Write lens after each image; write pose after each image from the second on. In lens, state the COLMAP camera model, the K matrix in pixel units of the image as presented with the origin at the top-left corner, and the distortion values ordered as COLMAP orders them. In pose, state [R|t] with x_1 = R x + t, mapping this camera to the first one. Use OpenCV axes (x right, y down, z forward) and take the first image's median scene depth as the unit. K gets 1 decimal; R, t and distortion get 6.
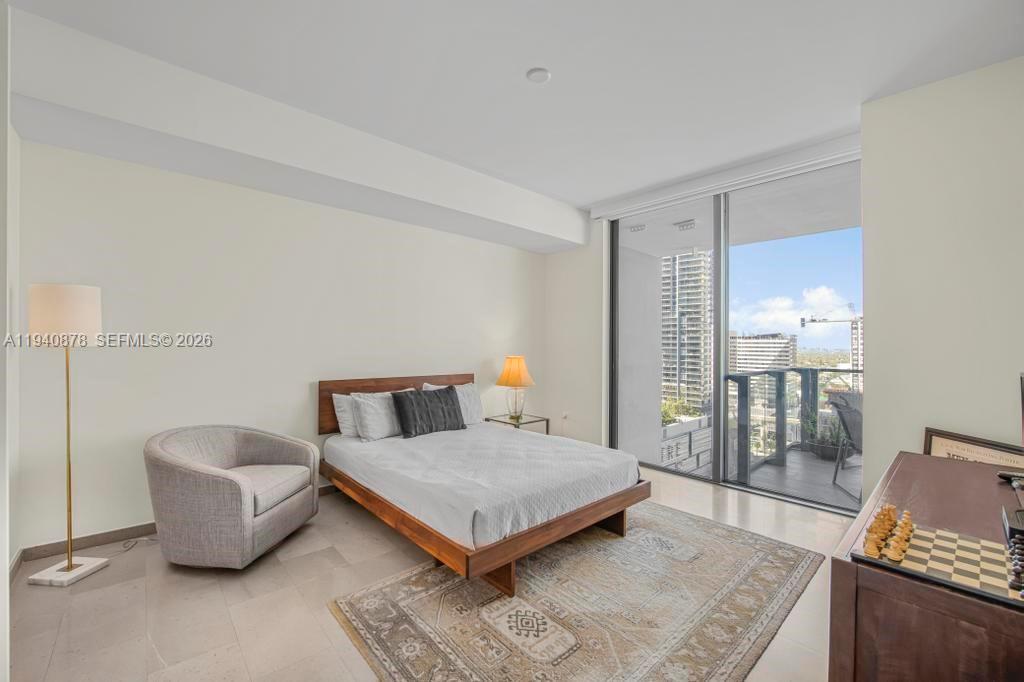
lens RADIAL K [[416.8, 0, 512.0], [0, 416.8, 341.0], [0, 0, 1]] dist [-0.020970, -0.000073]
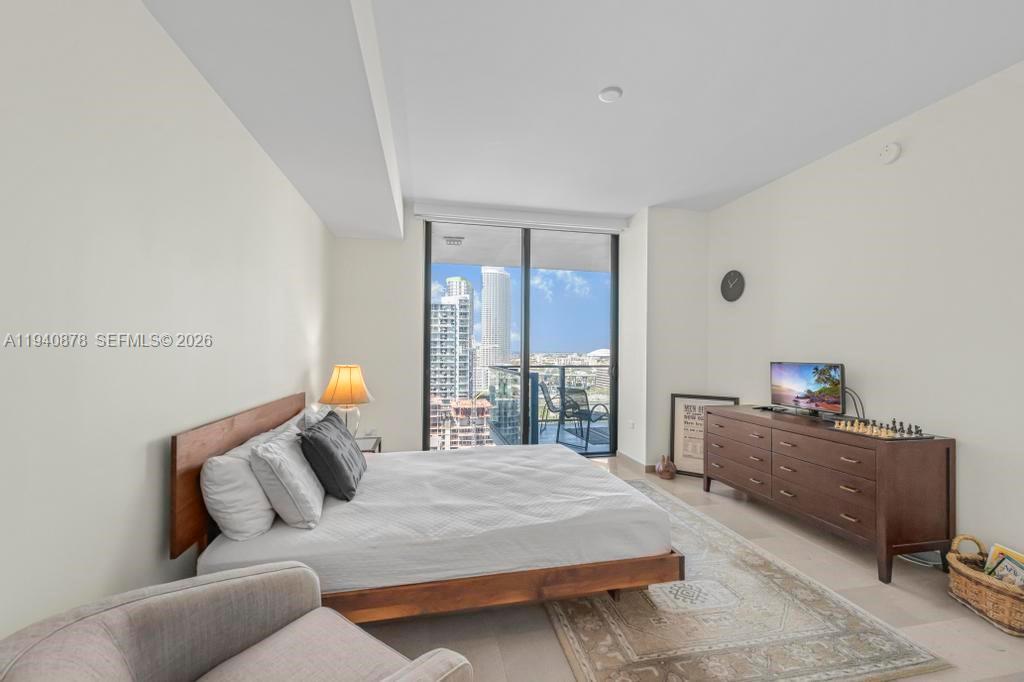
lens RADIAL K [[407.3, 0, 511.3], [0, 407.3, 345.7], [0, 0, 1]] dist [0.001261, -0.000239]
pose [[0.508509, 0.001166, 0.861056, -0.829594], [-0.005604, 0.999982, 0.001956, -0.004282], [-0.861039, -0.005820, 0.508506, 0.591084]]
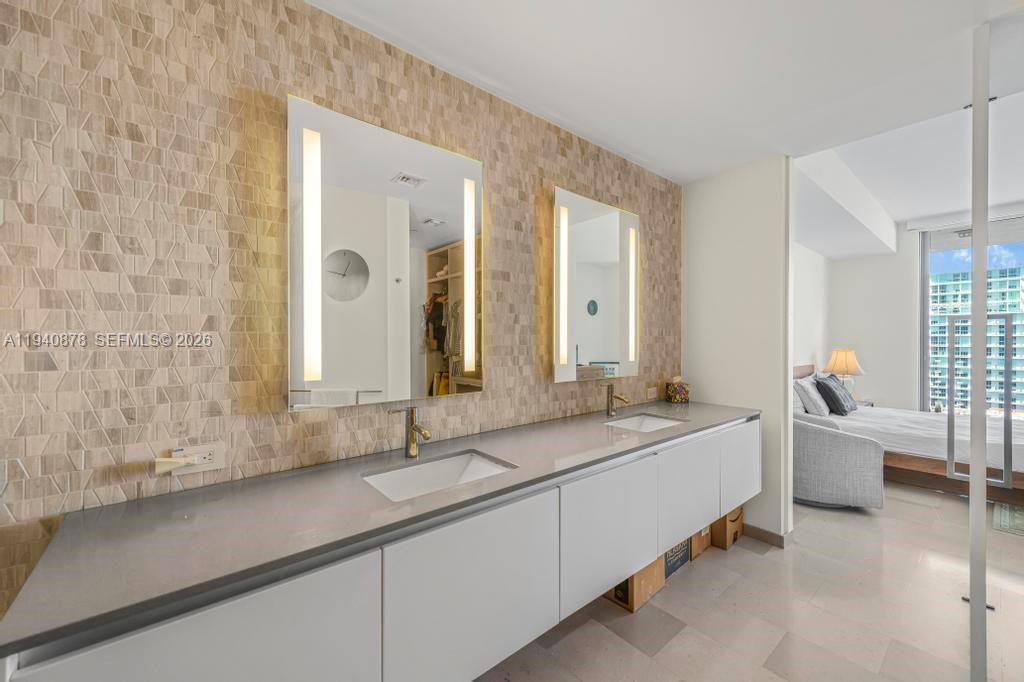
lens RADIAL K [[401.2, 0, 514.4], [0, 401.2, 337.6], [0, 0, 1]] dist [0.000969, 0.000002]
pose [[0.999170, -0.008823, -0.039780, -1.477928], [0.009100, 0.999936, 0.006791, -0.023862], [0.039717, -0.007147, 0.999185, -0.285028]]
